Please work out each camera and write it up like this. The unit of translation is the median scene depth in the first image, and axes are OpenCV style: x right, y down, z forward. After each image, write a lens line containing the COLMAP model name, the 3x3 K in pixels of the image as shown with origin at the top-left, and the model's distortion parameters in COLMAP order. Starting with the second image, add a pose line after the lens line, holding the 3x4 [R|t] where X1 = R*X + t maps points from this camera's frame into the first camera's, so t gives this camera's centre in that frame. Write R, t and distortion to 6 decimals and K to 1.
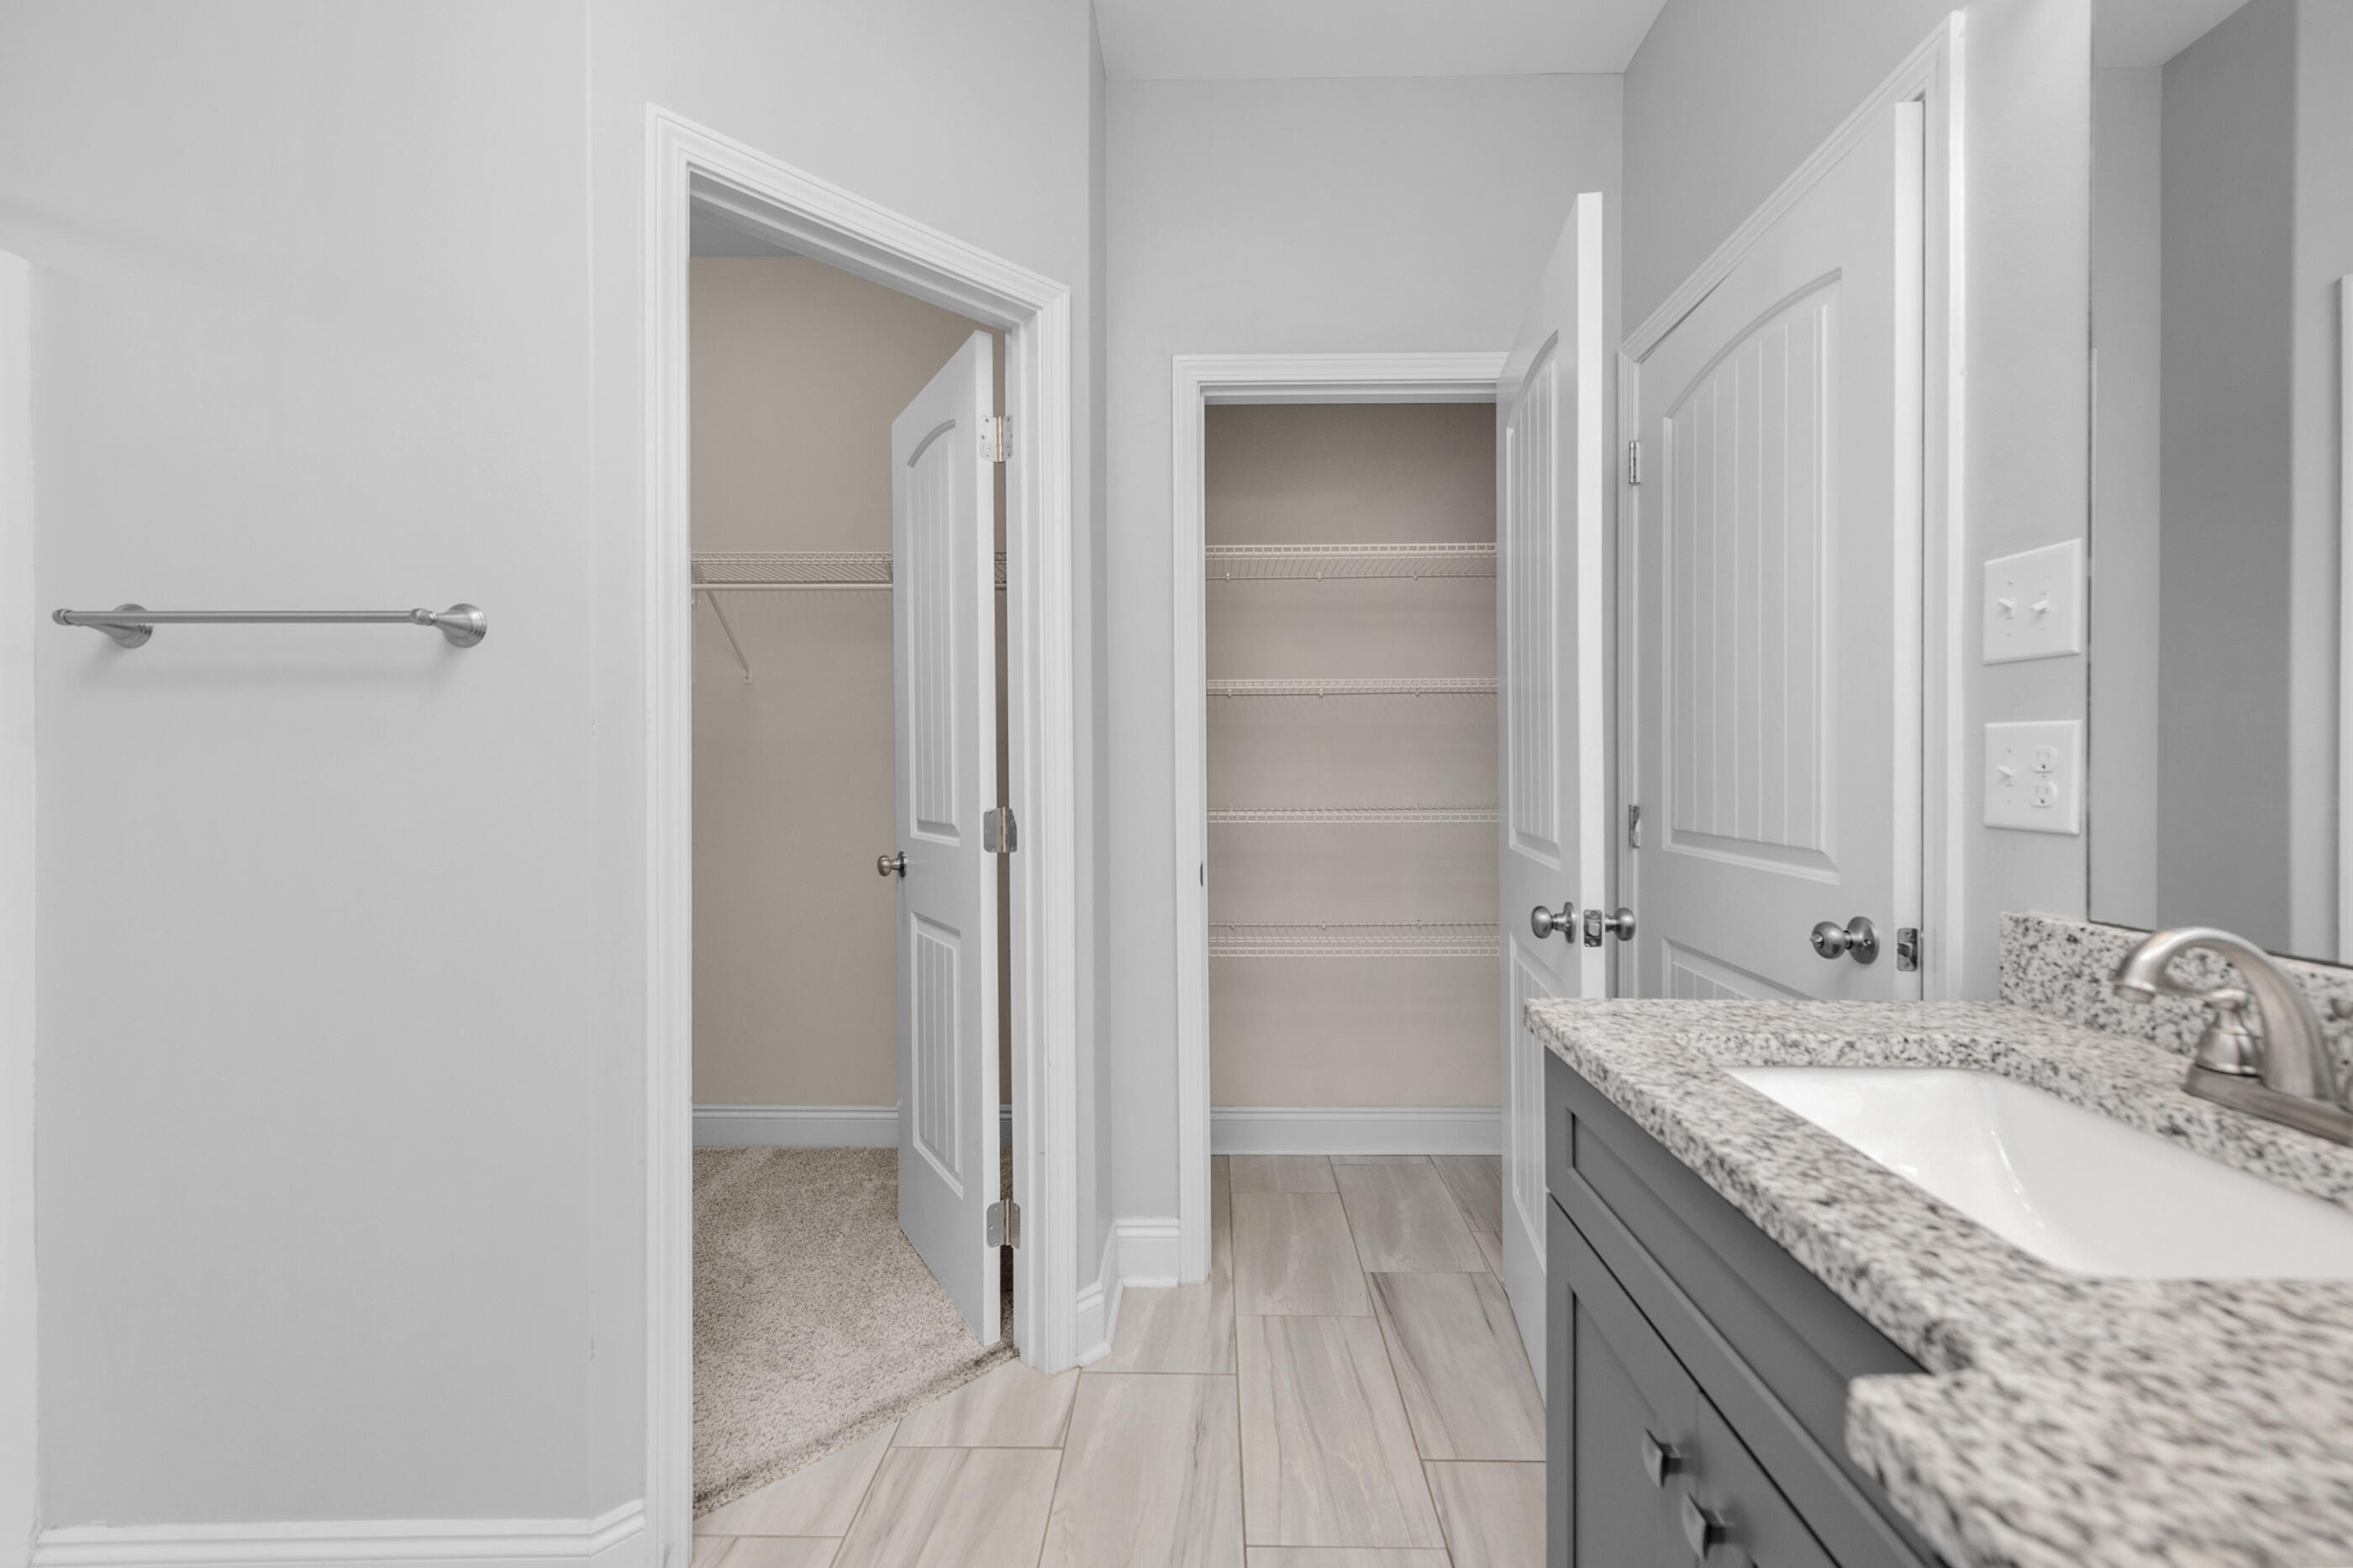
lens RADIAL K [[948.9, 0, 1176.5], [0, 948.9, 784.0], [0, 0, 1]] dist [0.000755, -0.000162]
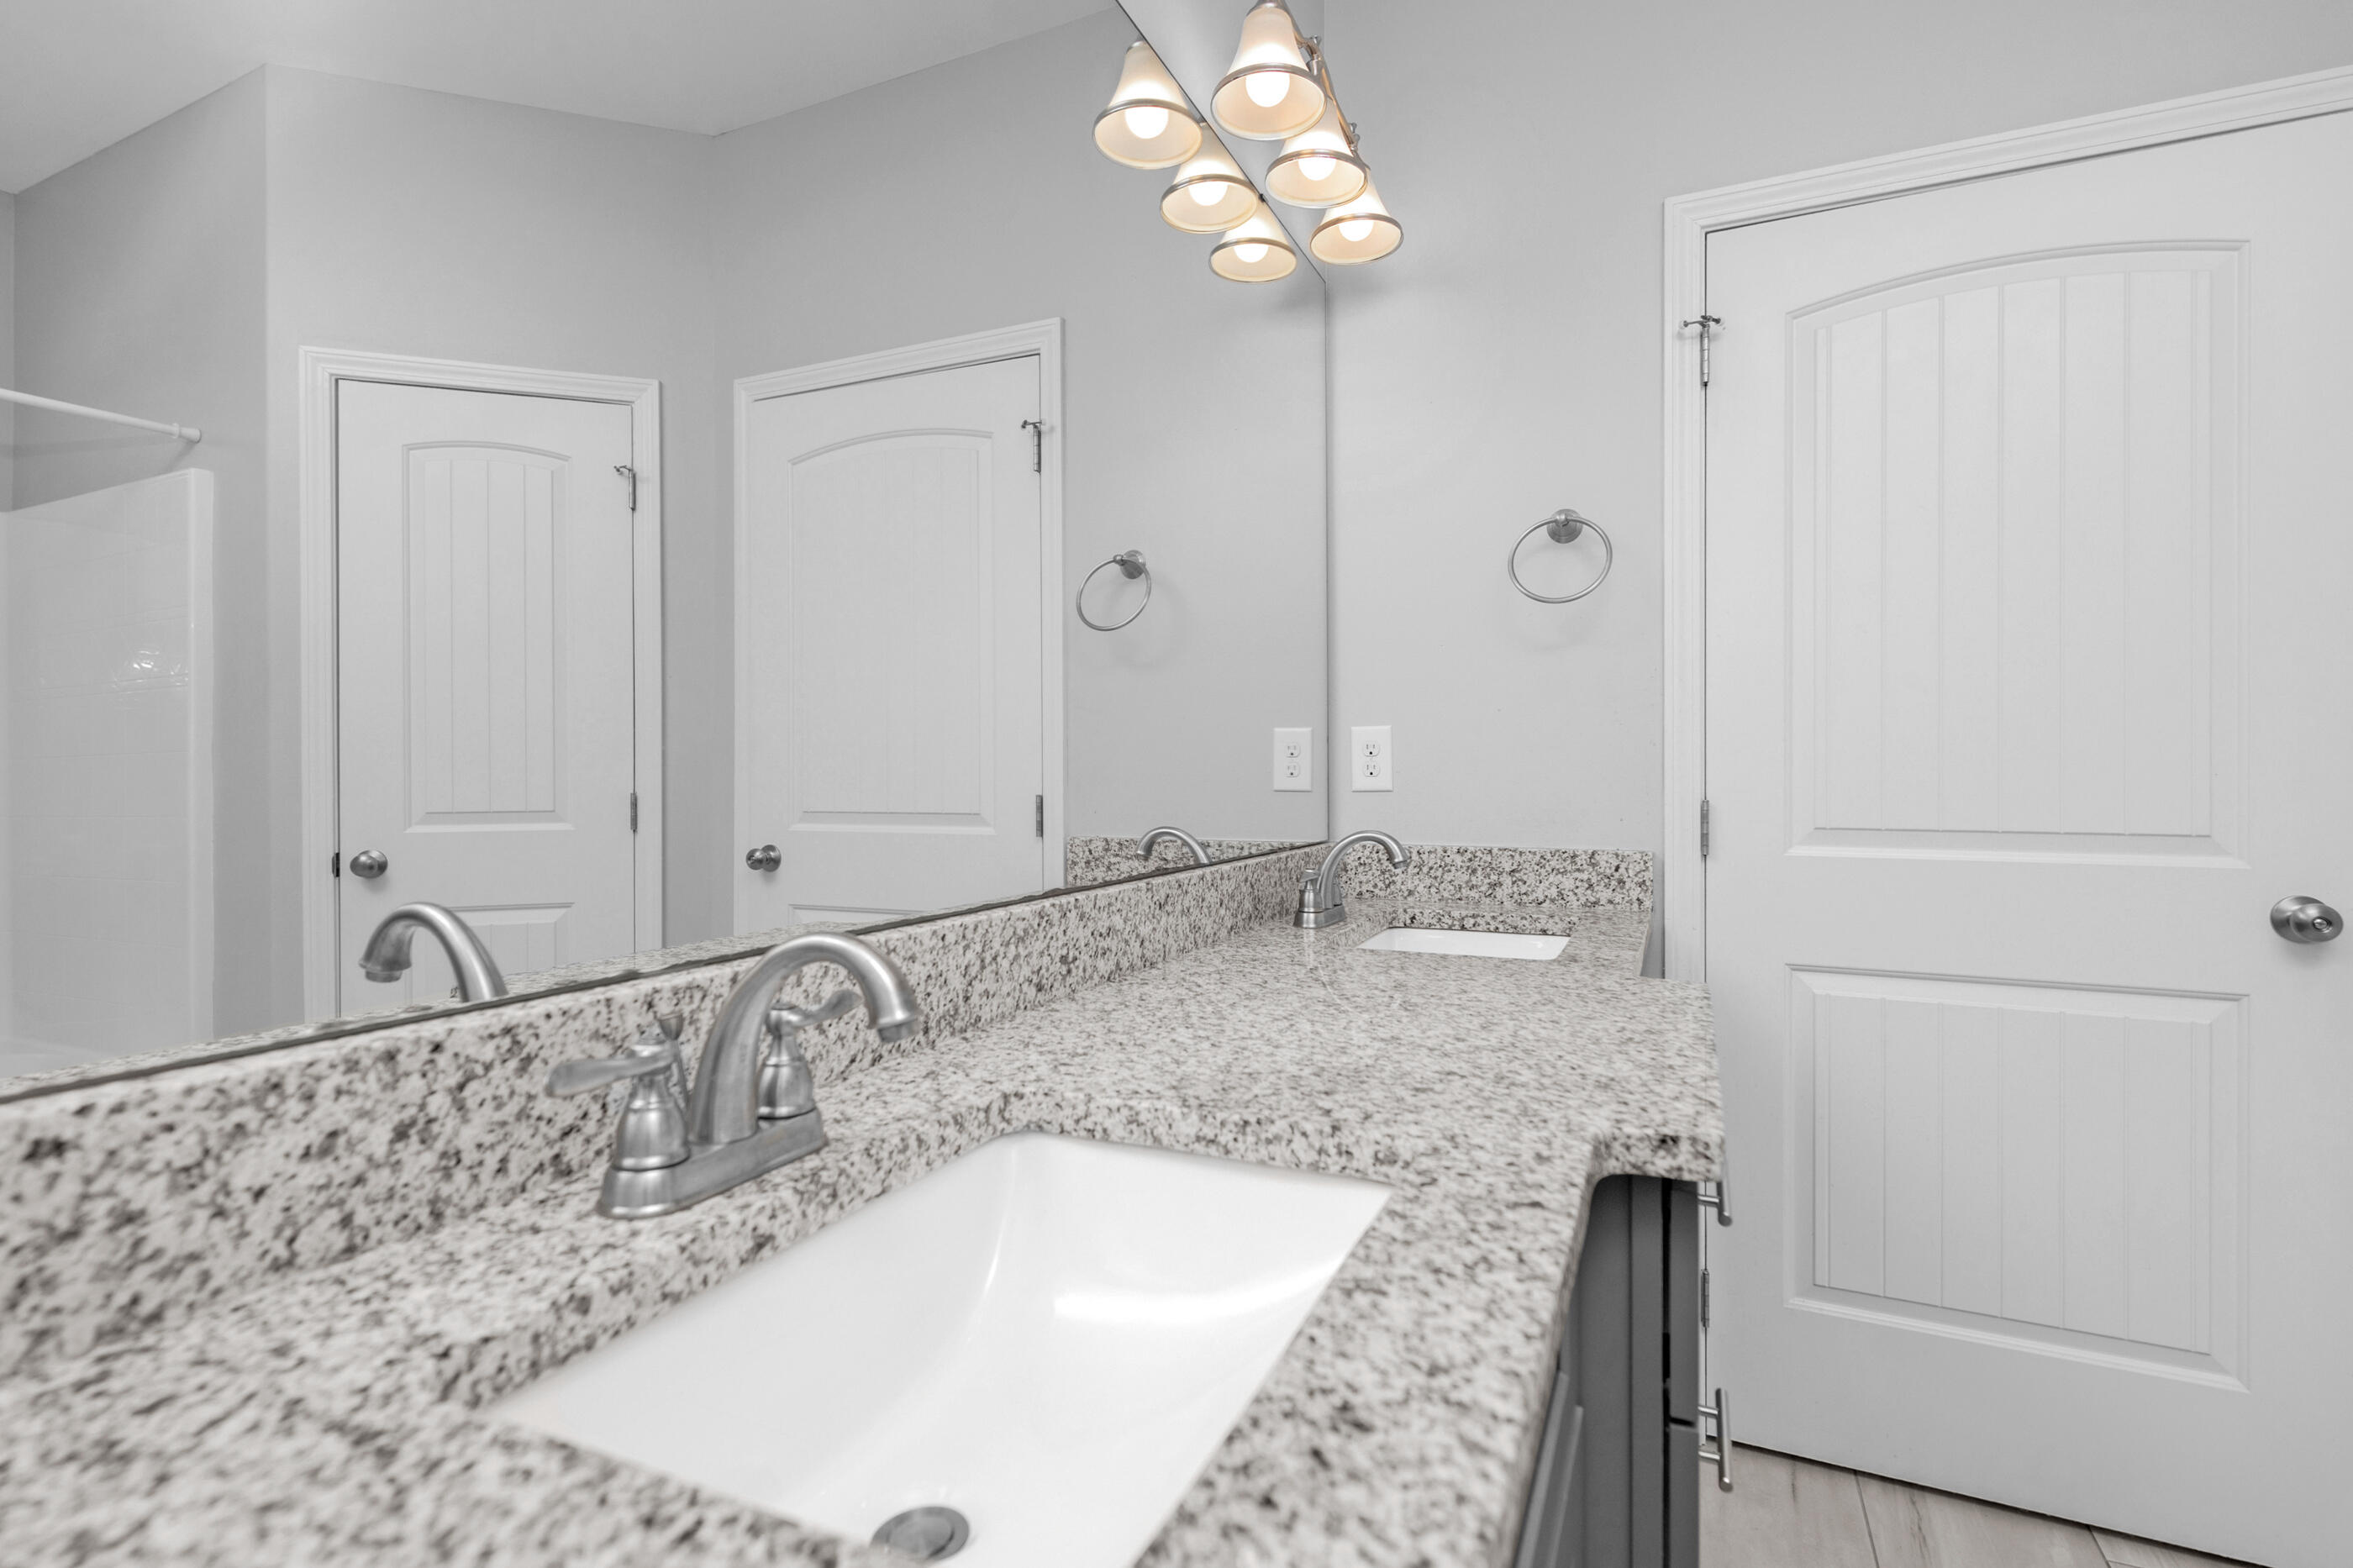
lens RADIAL K [[1127.2, 0, 1180.7], [0, 1127.2, 755.4], [0, 0, 1]] dist [0.002782, -0.005106]
pose [[-0.926984, 0.002764, 0.375091, 0.422295], [0.006003, 0.999954, 0.007466, 0.005081], [-0.375053, 0.009172, -0.926958, 1.506439]]
